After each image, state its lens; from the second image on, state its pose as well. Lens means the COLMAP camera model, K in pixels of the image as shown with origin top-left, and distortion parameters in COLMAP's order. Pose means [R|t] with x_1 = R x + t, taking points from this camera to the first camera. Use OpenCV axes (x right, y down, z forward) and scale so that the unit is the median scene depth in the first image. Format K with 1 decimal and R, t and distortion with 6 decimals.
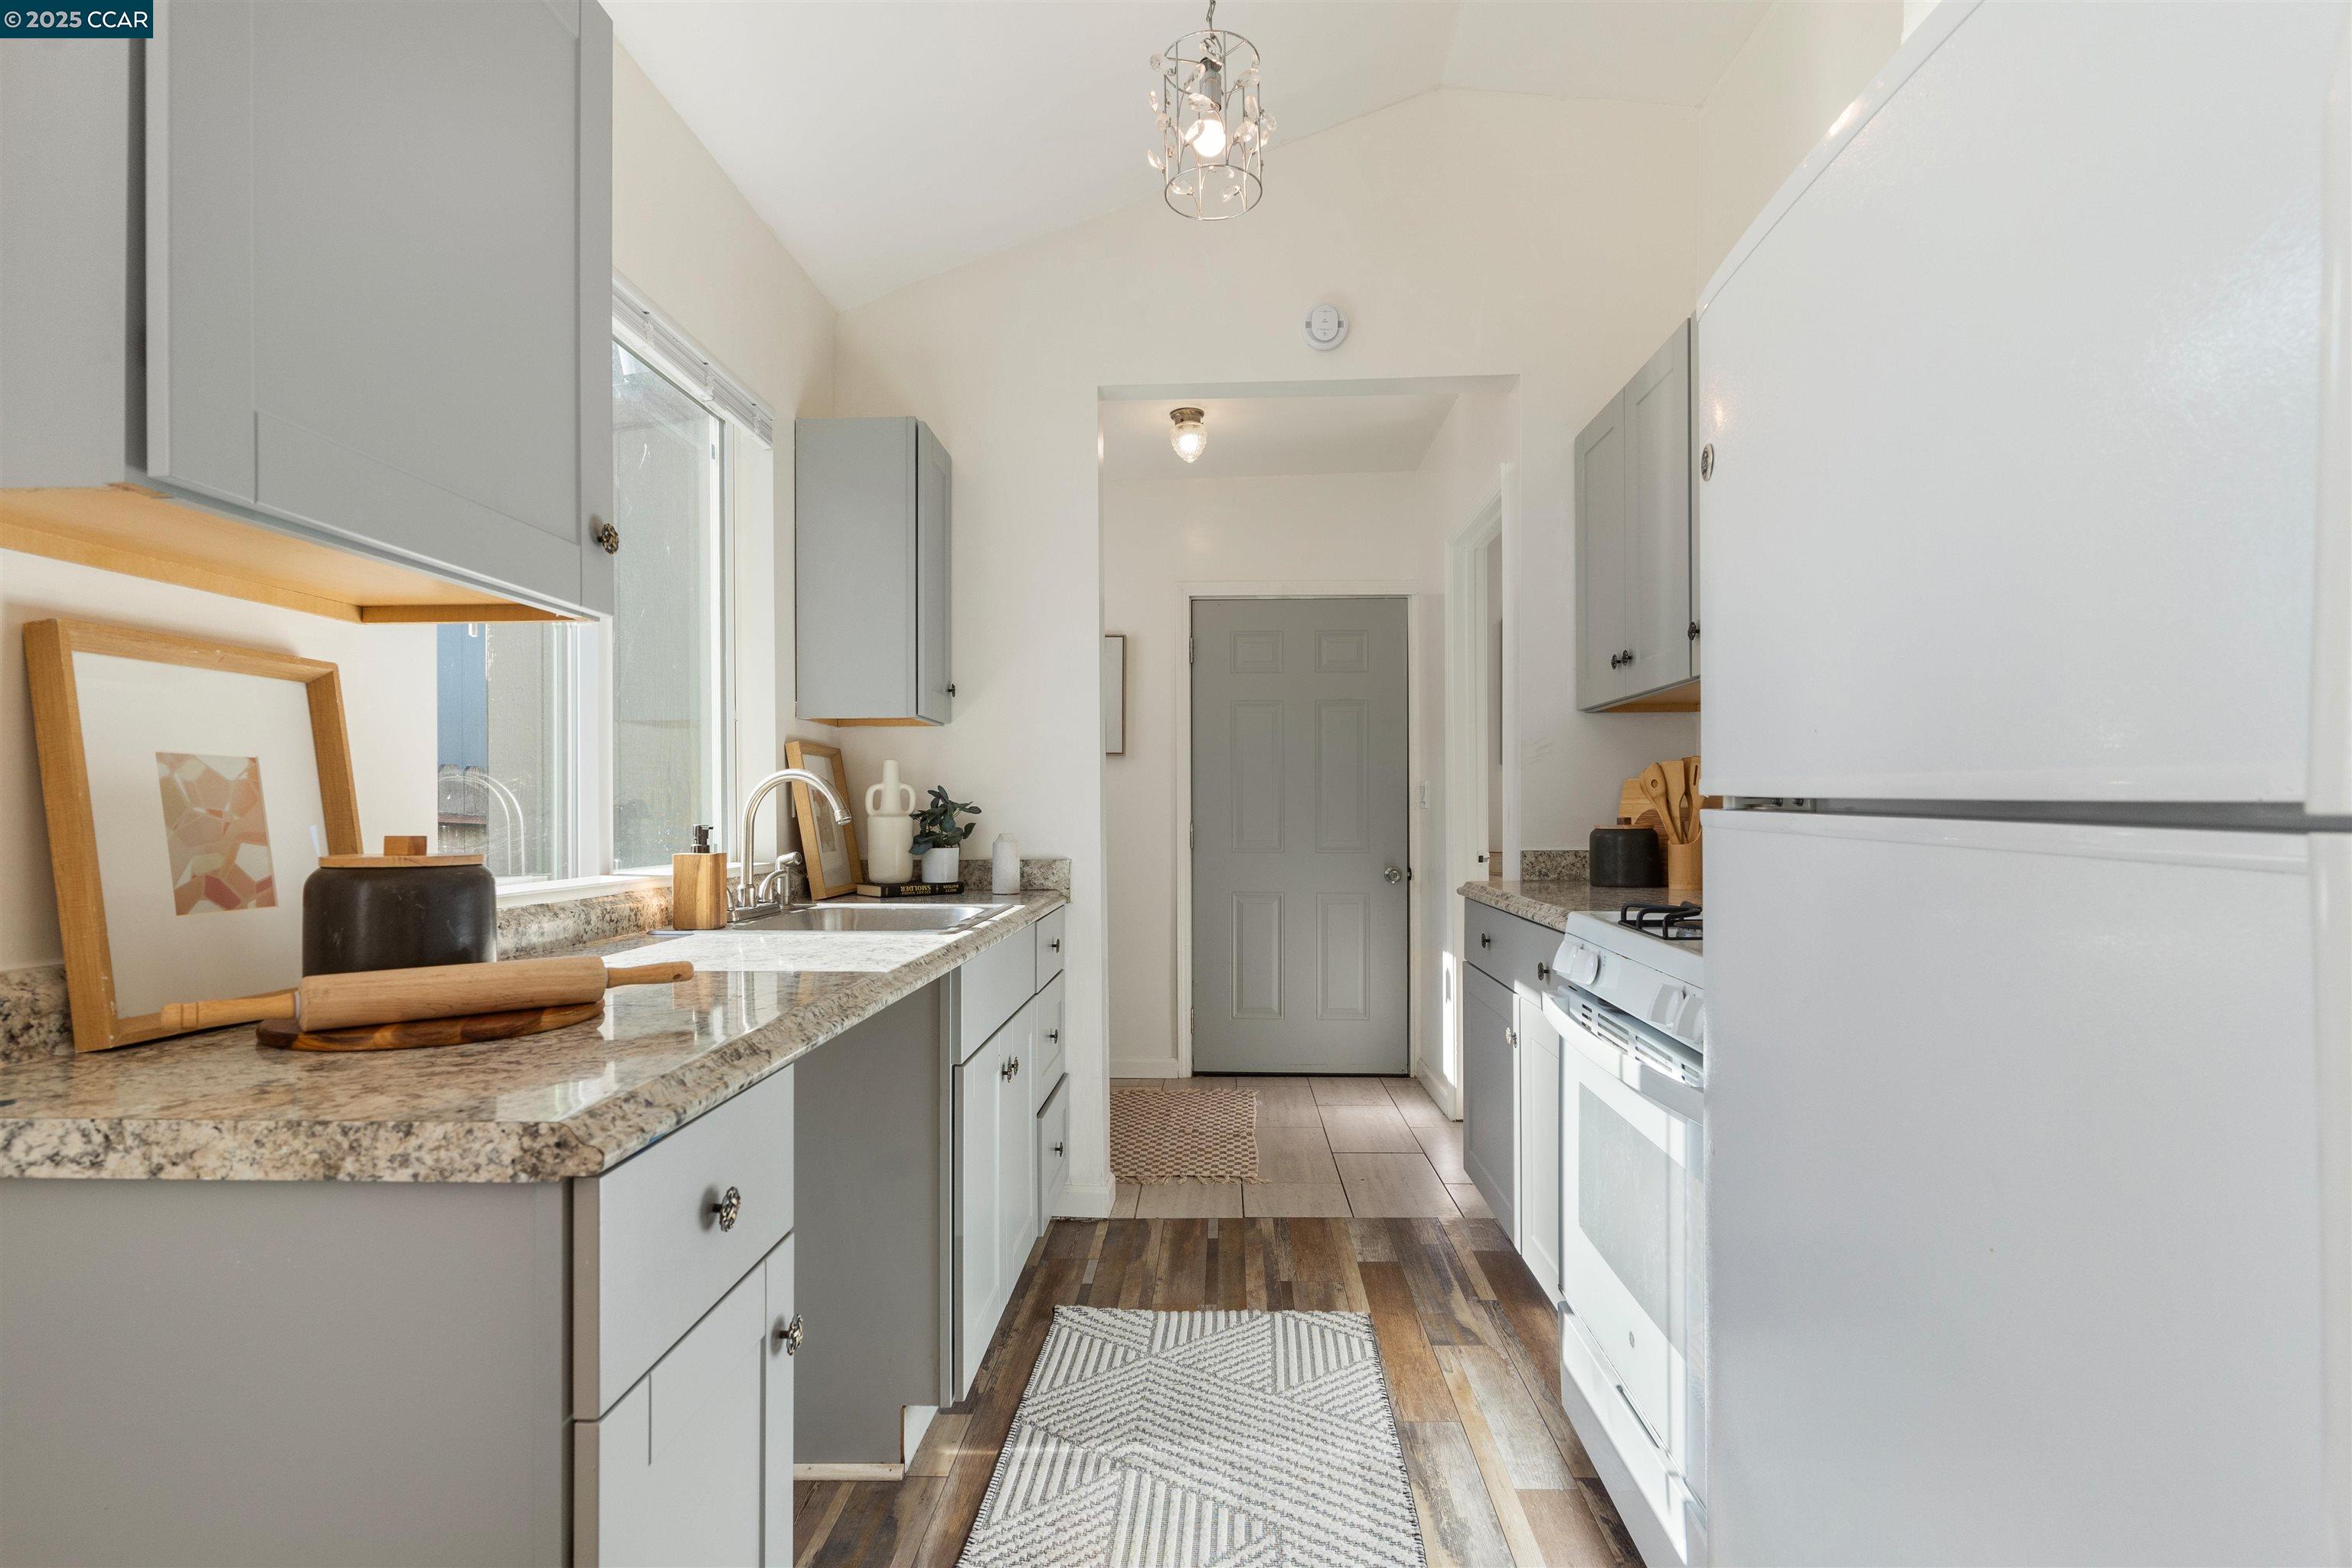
lens RADIAL K [[1125.9, 0, 1178.1], [0, 1125.9, 808.2], [0, 0, 1]] dist [0.000119, -0.000975]
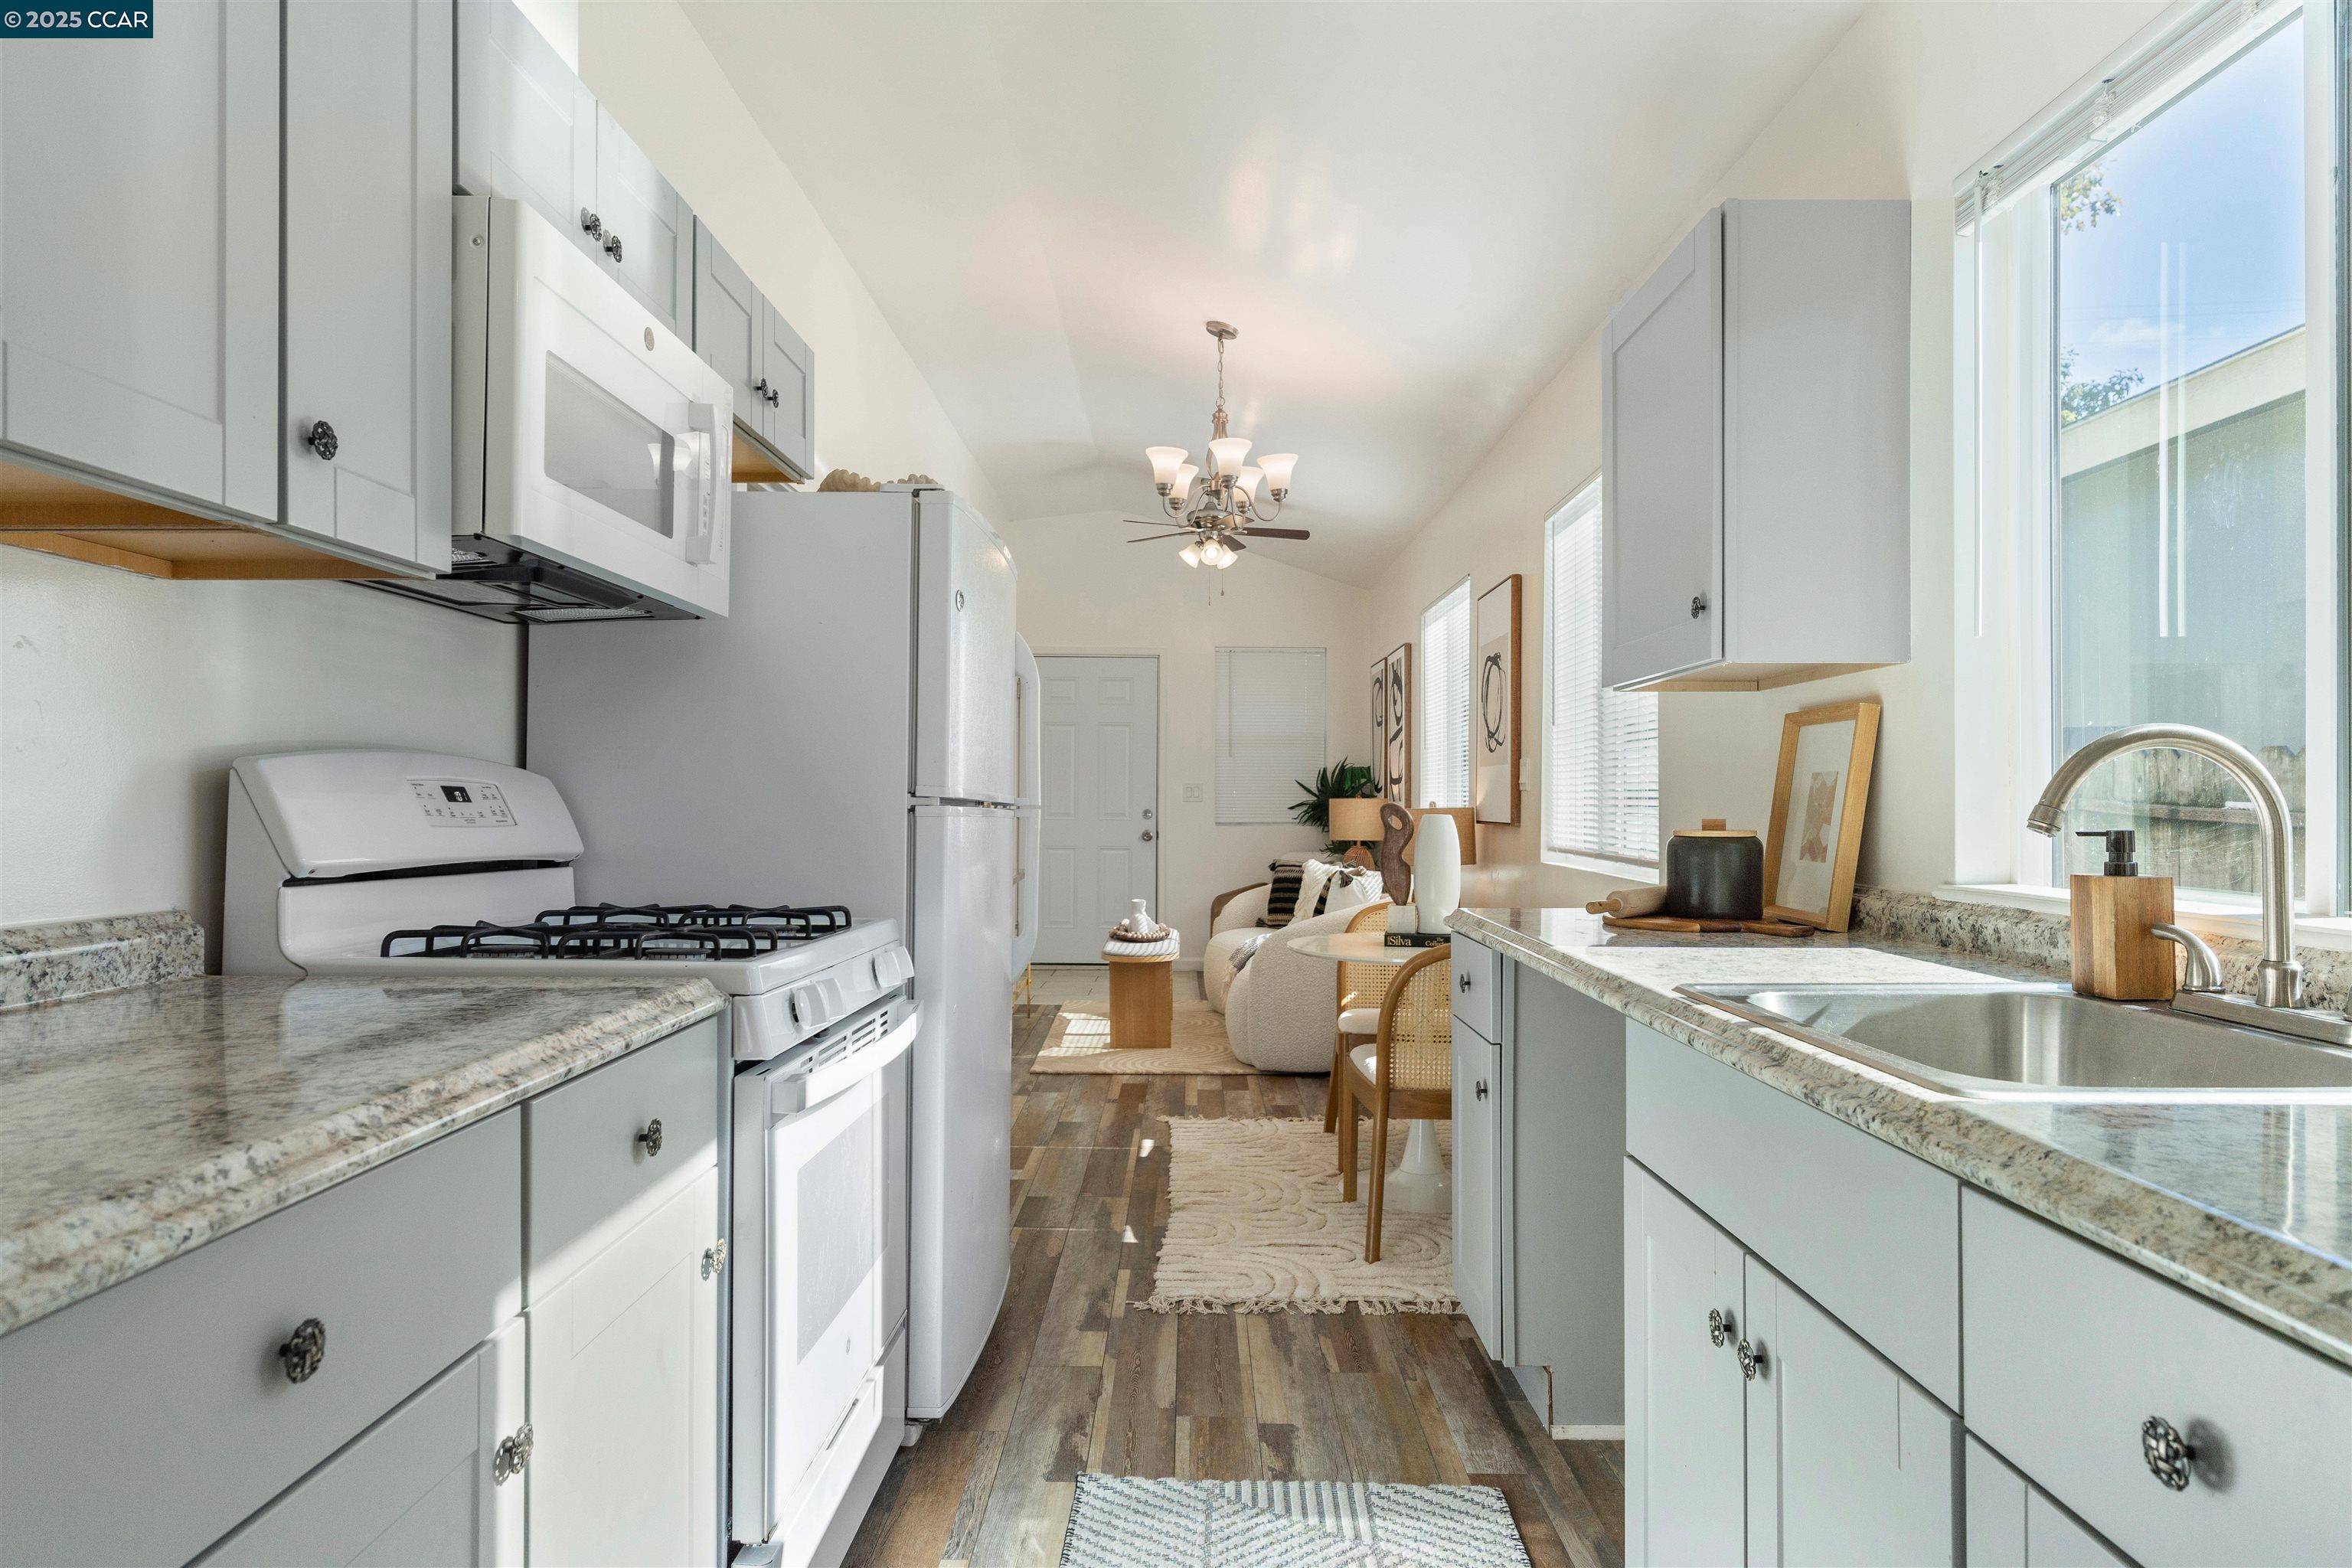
lens RADIAL K [[1383.7, 0, 1176.0], [0, 1383.7, 784.0], [0, 0, 1]] dist [-0.000359, 0.000171]
pose [[-0.999484, 0.001784, -0.032056, 0.215909], [0.002218, 0.999906, -0.013495, -0.002902], [0.032029, -0.013559, -0.999395, 3.088089]]
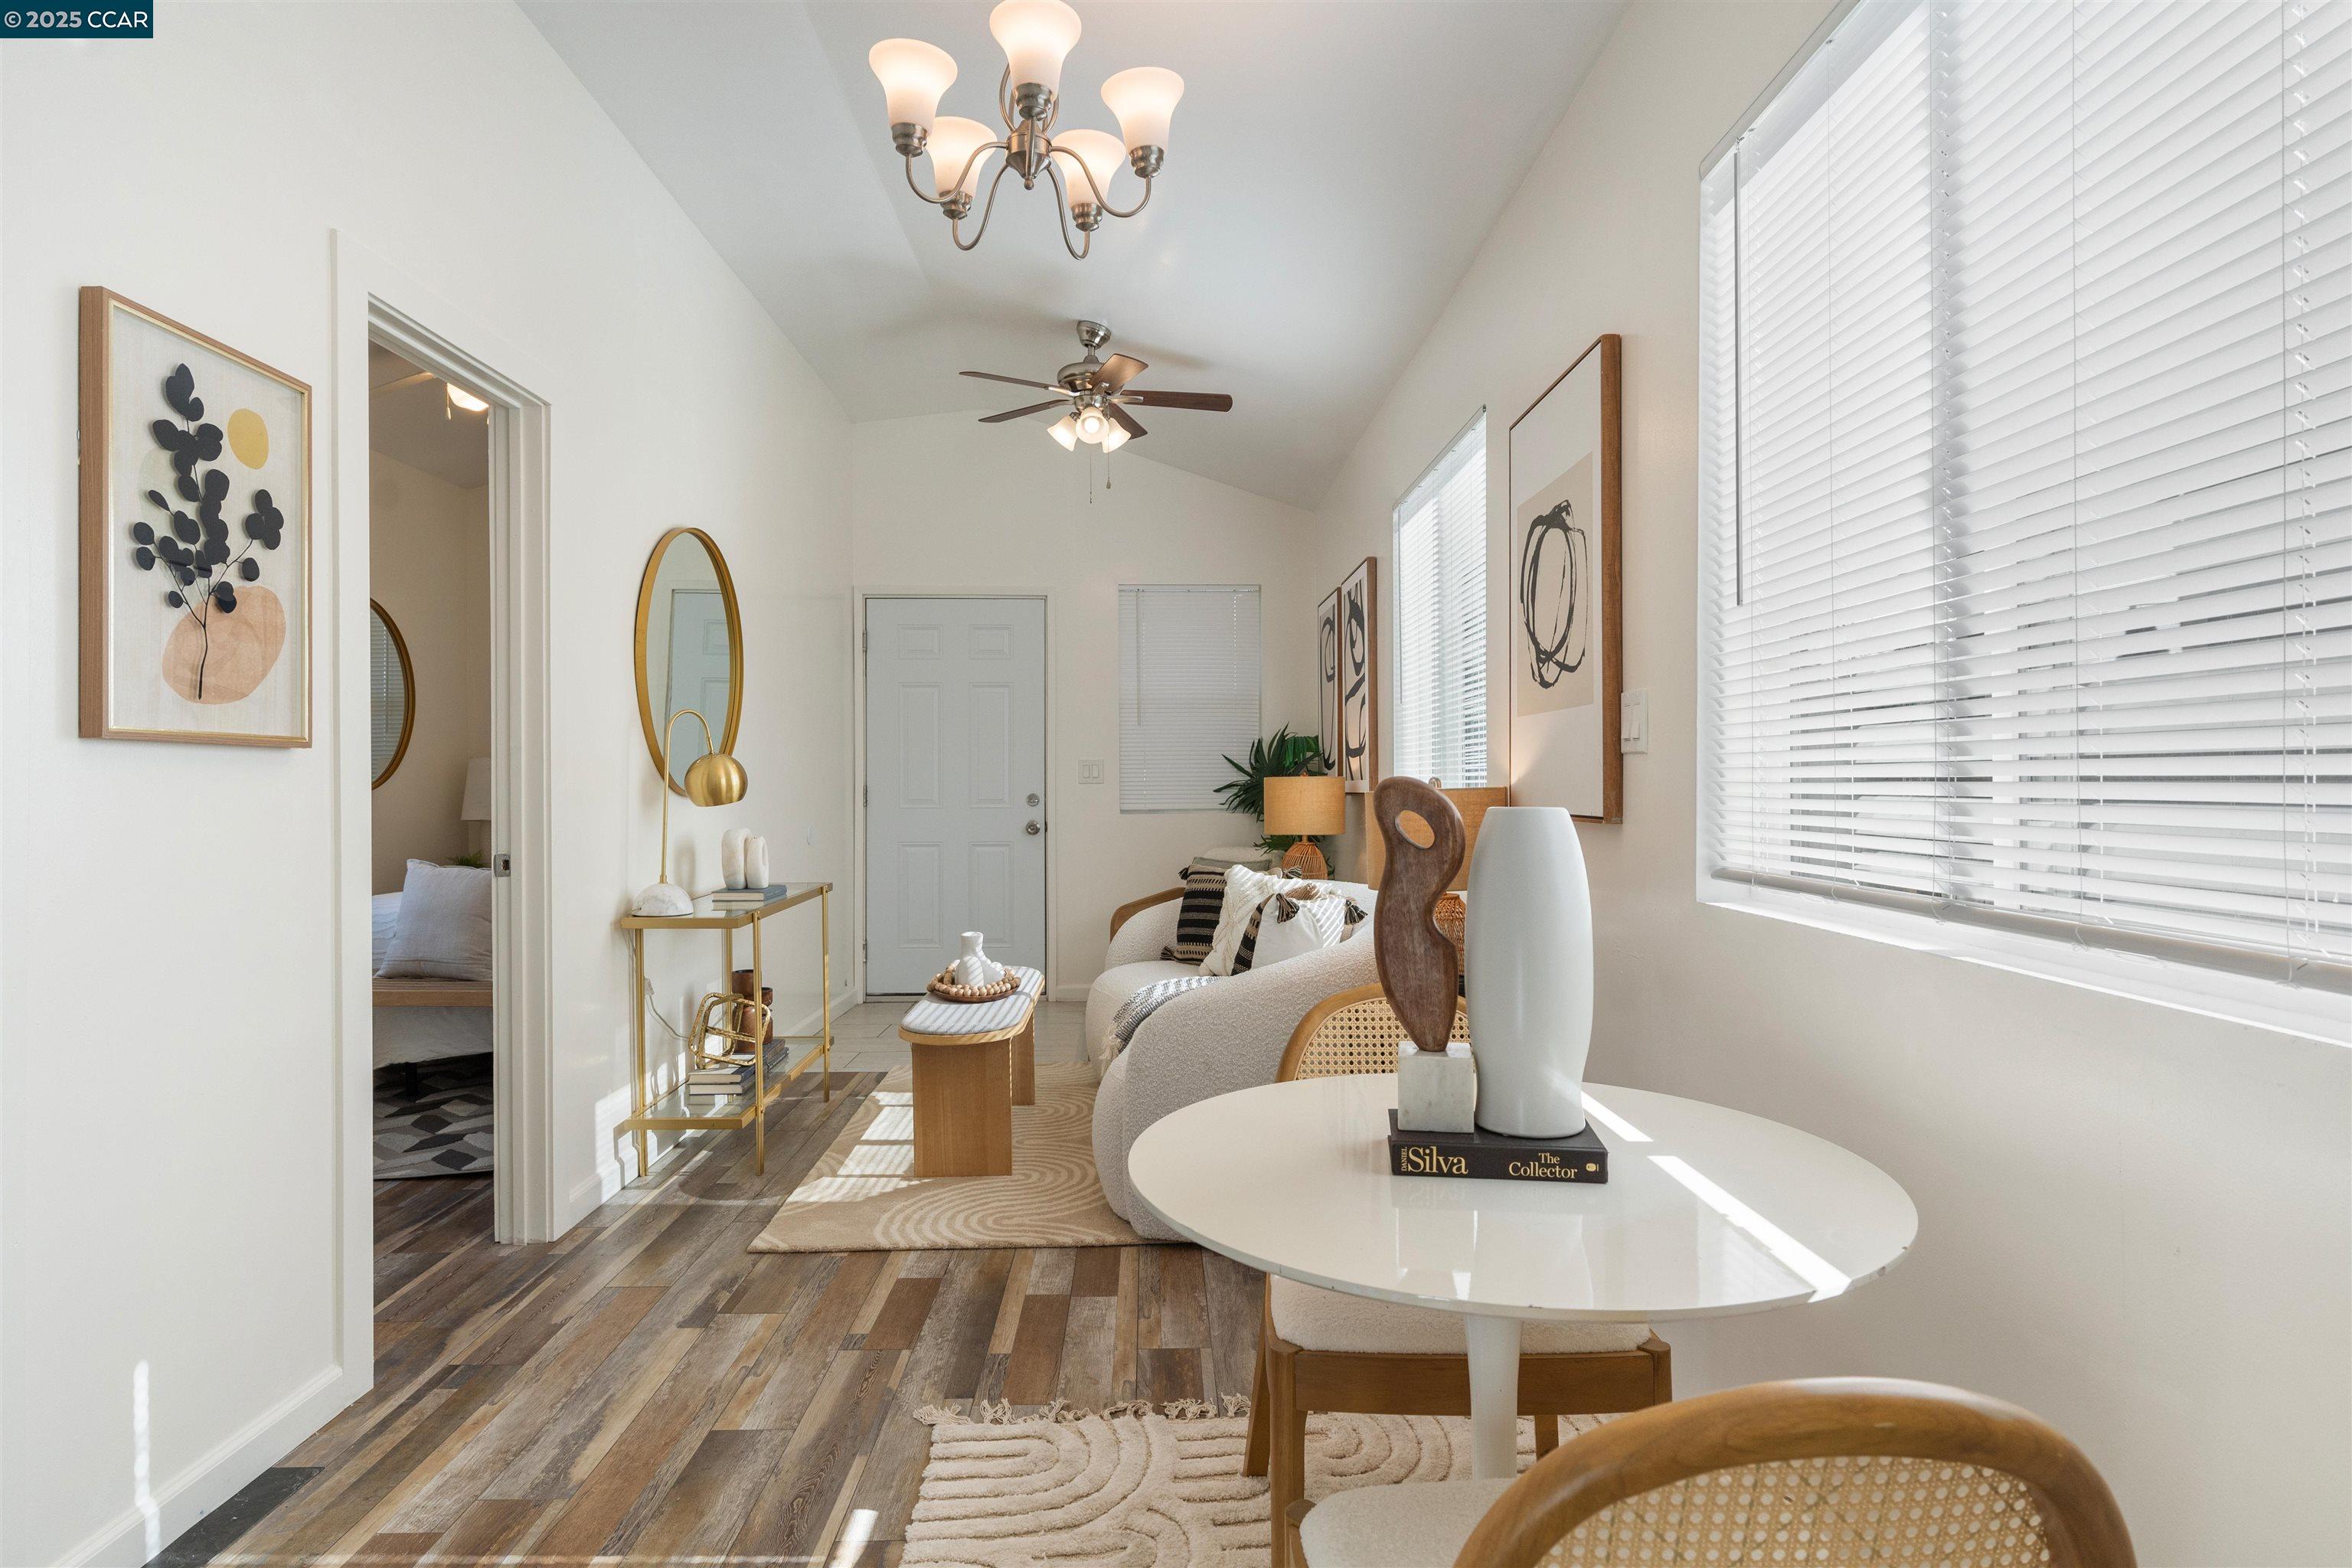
lens RADIAL K [[1240.9, 0, 1175.9], [0, 1240.9, 776.8], [0, 0, 1]] dist [0.000904, 0.000038]
pose [[-0.997872, 0.010343, -0.064371, -0.143270], [0.010822, 0.999916, -0.007103, 0.005316], [0.064292, -0.007785, -0.997901, 0.797511]]
